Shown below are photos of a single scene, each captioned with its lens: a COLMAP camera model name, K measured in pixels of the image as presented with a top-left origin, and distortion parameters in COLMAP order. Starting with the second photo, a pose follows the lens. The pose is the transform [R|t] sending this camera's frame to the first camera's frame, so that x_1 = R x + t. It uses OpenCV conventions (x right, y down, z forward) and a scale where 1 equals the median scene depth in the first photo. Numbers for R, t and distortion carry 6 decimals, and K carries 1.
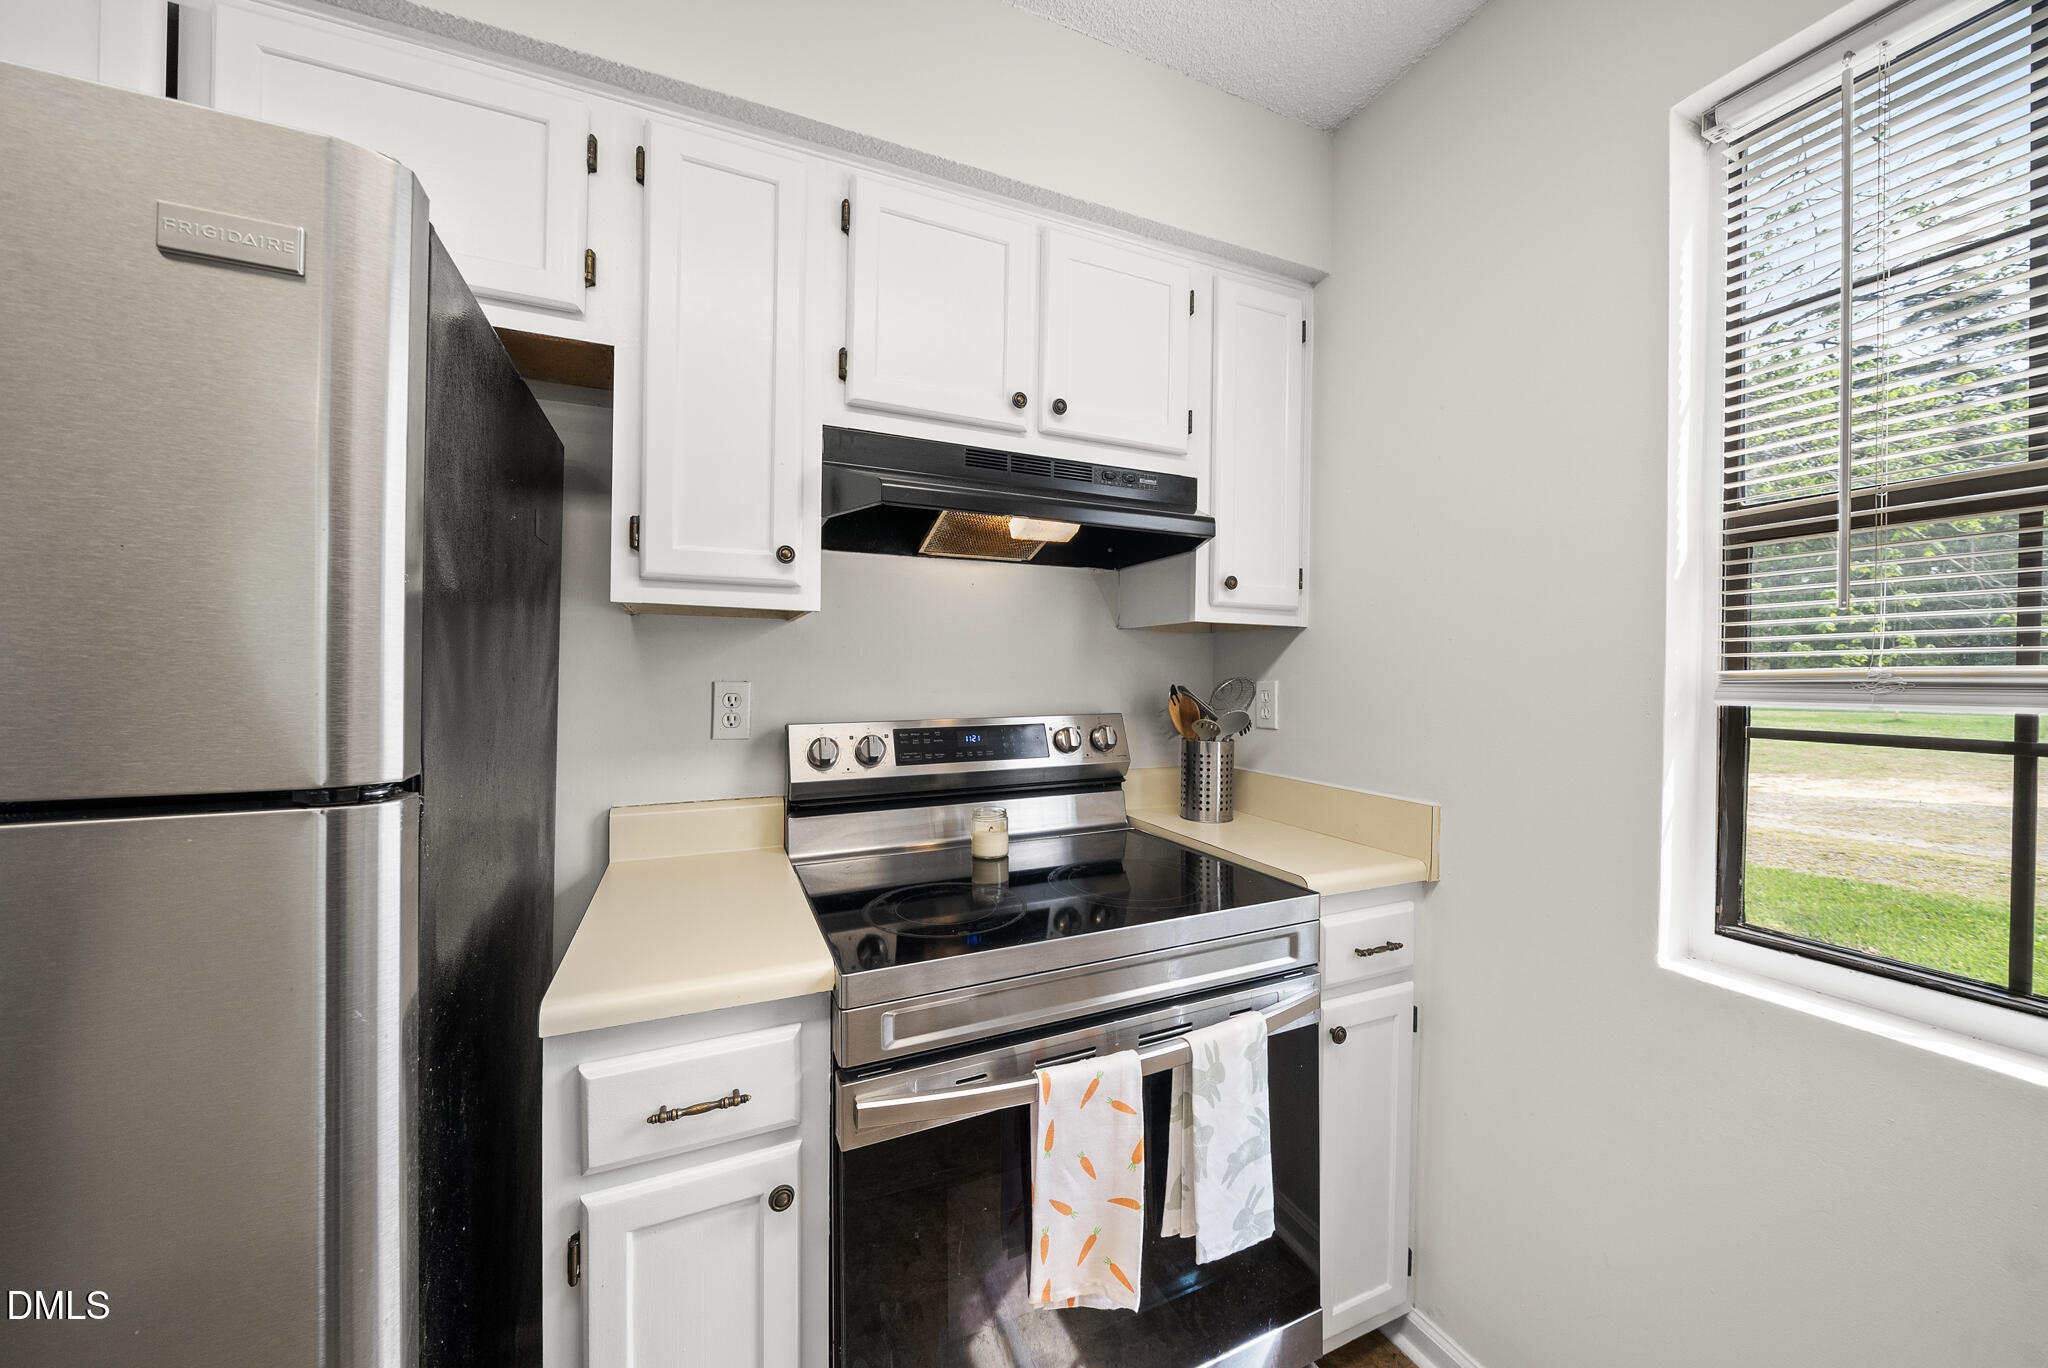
lens RADIAL K [[712.8, 0, 1040.7], [0, 712.8, 675.5], [0, 0, 1]] dist [-0.003034, 0.000058]
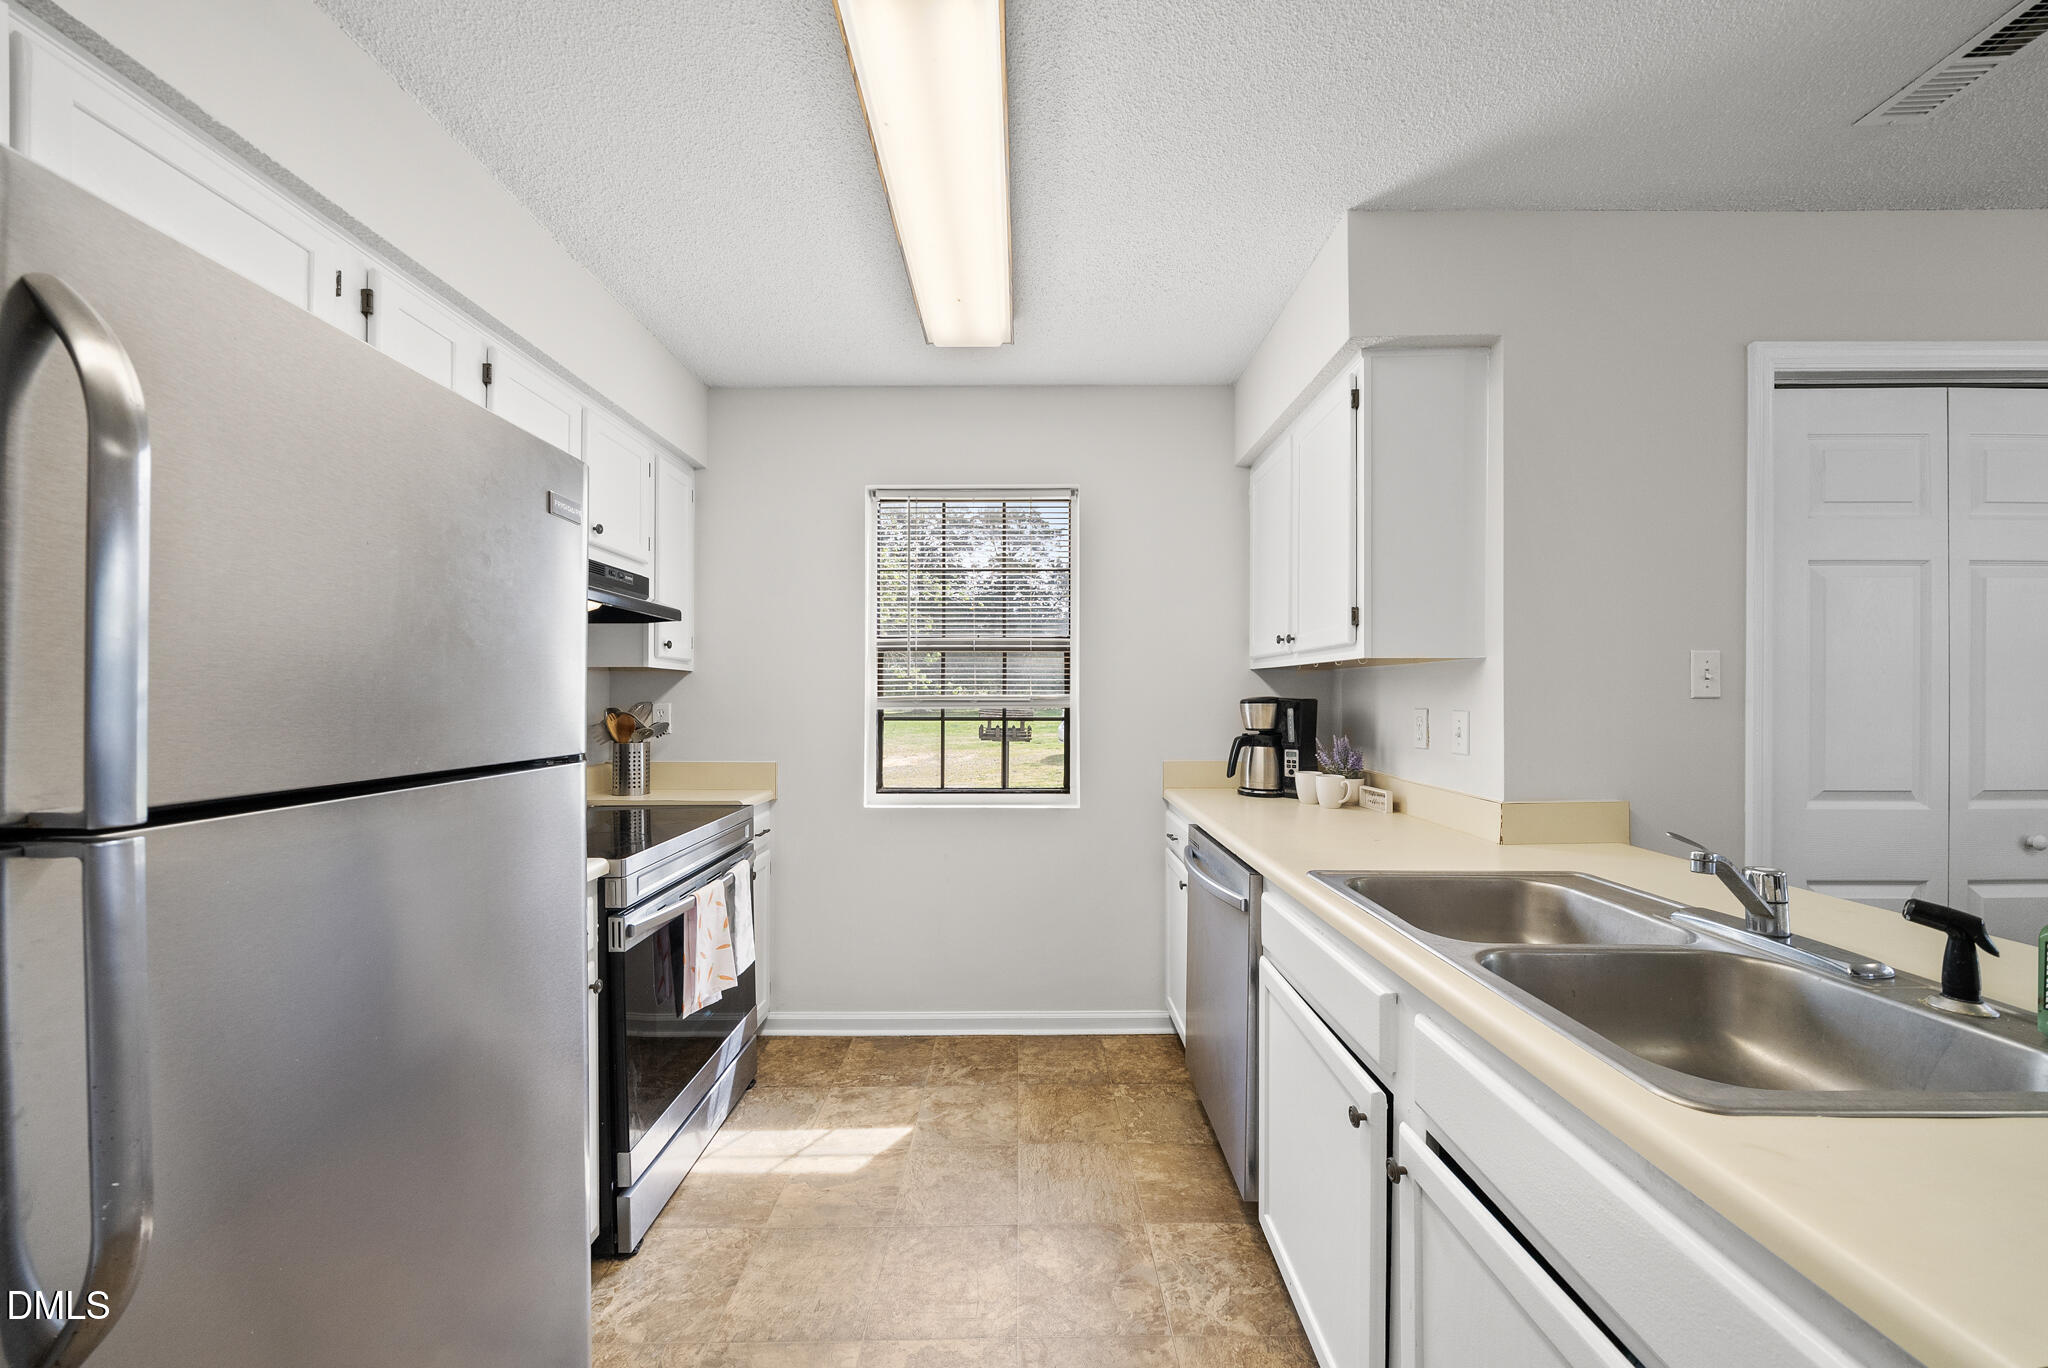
lens RADIAL K [[712.8, 0, 1022.4], [0, 712.8, 702.1], [0, 0, 1]] dist [-0.003034, 0.000058]
pose [[0.410438, -0.010503, 0.911828, -1.129619], [0.003753, 0.999945, 0.009829, -0.010075], [-0.911881, -0.000612, 0.410455, -0.545417]]
